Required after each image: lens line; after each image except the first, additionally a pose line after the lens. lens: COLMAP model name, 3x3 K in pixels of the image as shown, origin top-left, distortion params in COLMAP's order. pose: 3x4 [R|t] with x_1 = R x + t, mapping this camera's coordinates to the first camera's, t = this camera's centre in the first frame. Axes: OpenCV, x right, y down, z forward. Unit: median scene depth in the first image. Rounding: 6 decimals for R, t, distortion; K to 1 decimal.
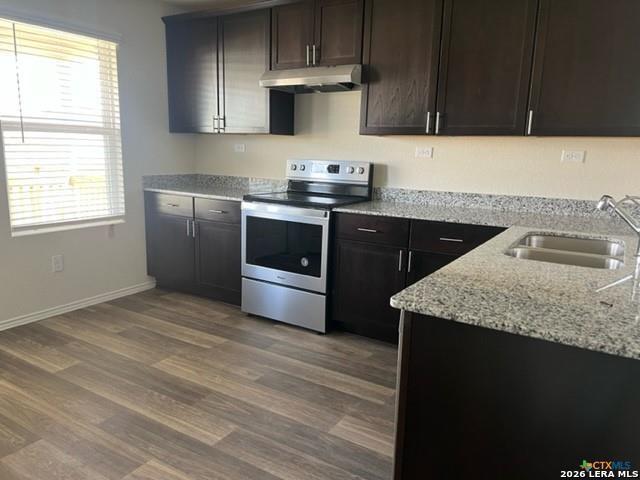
lens RADIAL K [[481.7, 0, 318.4], [0, 481.7, 239.4], [0, 0, 1]] dist [0.013004, -0.010423]
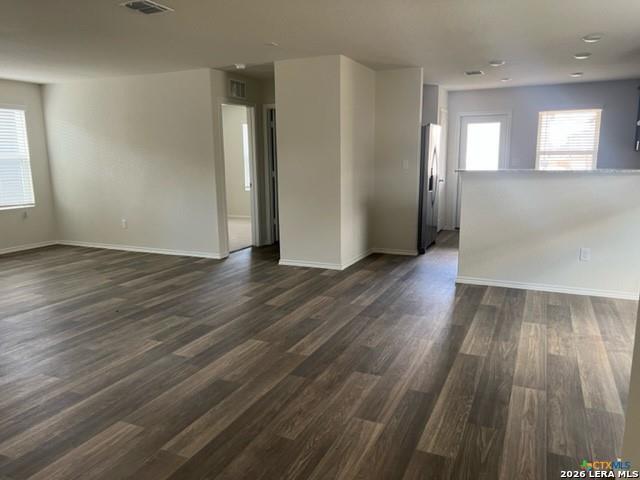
lens RADIAL K [[481.7, 0, 319.4], [0, 481.7, 240.2], [0, 0, 1]] dist [0.013004, -0.010423]
pose [[0.113366, 0.144023, -0.983059, 0.585660], [-0.168815, 0.977843, 0.123791, -0.094380], [0.979107, 0.151922, 0.135167, 0.461399]]
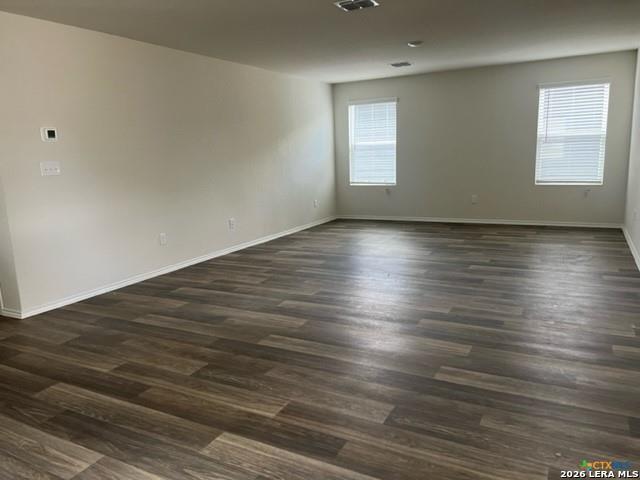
lens RADIAL K [[481.7, 0, 321.9], [0, 481.7, 240.4], [0, 0, 1]] dist [0.013004, -0.010423]
pose [[-0.997635, 0.017059, -0.066591, -0.688371], [-0.008574, 0.930270, 0.366776, -0.350154], [0.068205, 0.366479, -0.927923, 1.718136]]
